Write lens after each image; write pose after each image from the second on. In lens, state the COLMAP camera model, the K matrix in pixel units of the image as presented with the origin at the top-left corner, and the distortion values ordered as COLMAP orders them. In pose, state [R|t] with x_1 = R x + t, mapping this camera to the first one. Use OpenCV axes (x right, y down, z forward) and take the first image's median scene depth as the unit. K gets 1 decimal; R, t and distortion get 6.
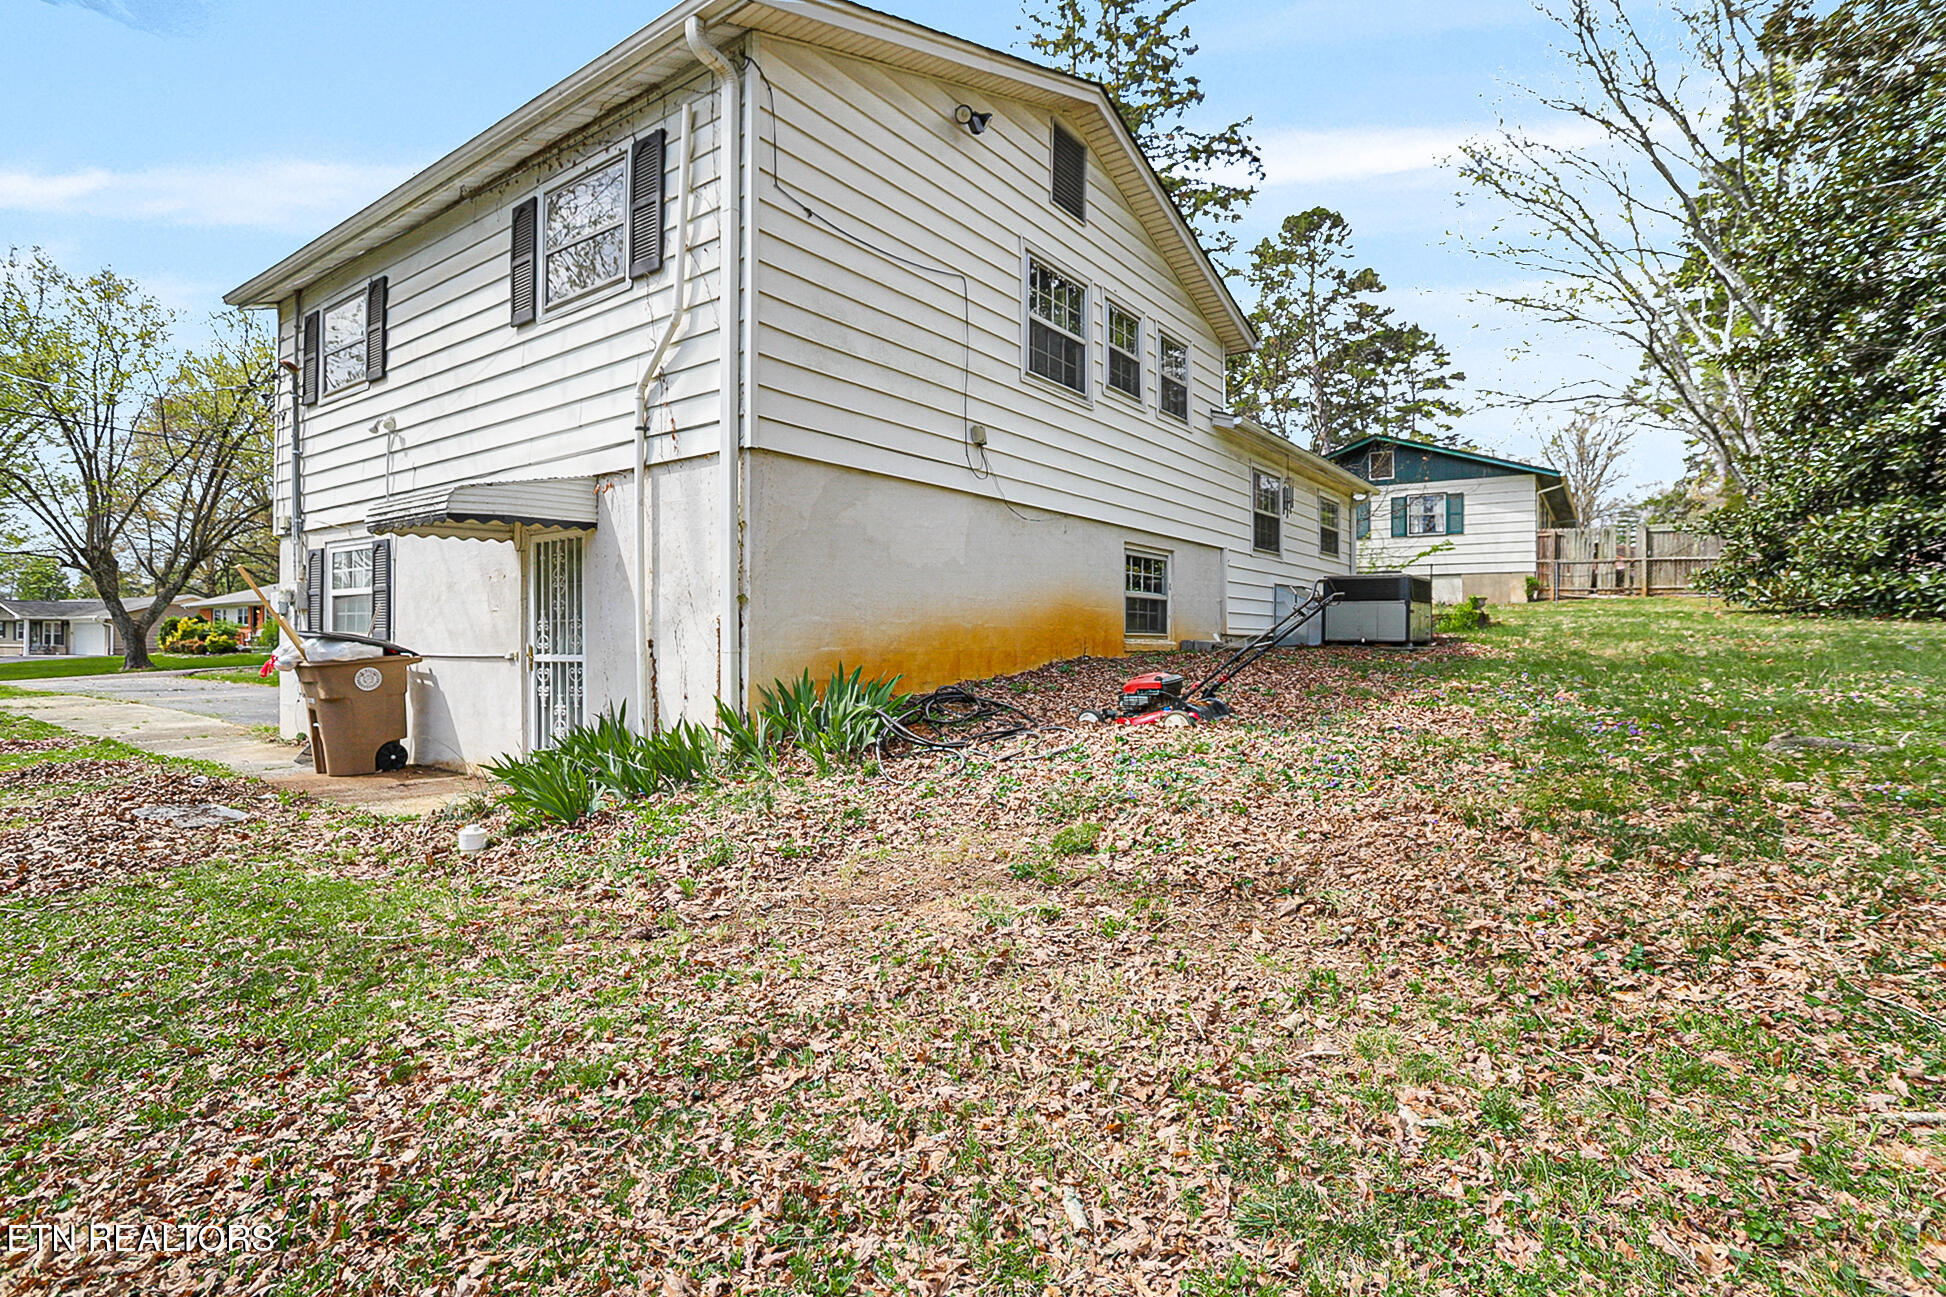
lens RADIAL K [[960.8, 0, 988.6], [0, 960.8, 645.8], [0, 0, 1]] dist [-0.045583, 0.026382]
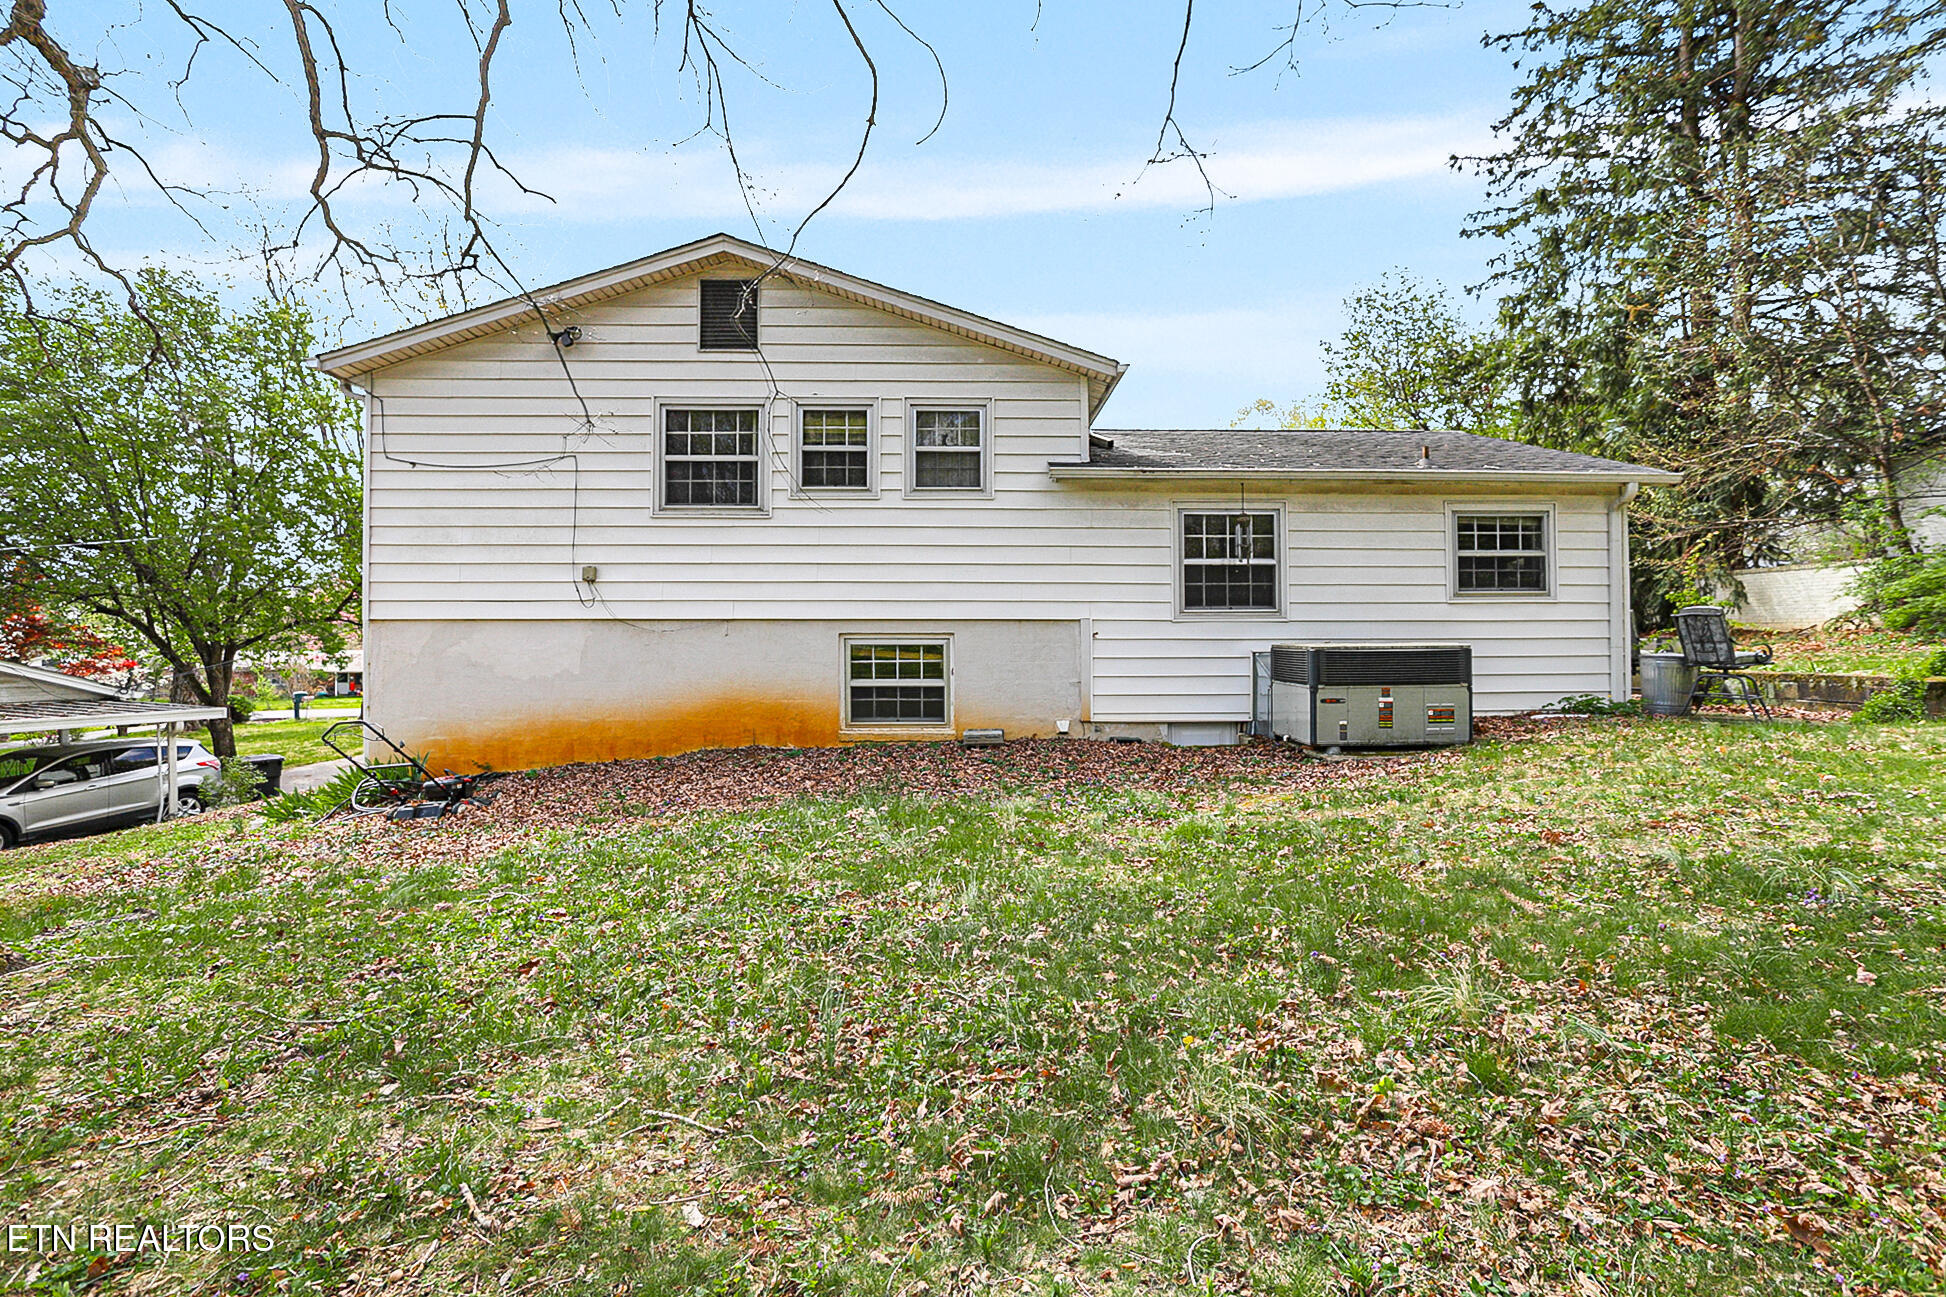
lens RADIAL K [[960.8, 0, 988.6], [0, 960.8, 645.8], [0, 0, 1]] dist [-0.045583, 0.026382]
pose [[0.613123, -0.001869, -0.789985, 0.505920], [0.001659, 0.999998, -0.001078, -0.045415], [0.789986, -0.000649, 0.613125, 0.241615]]
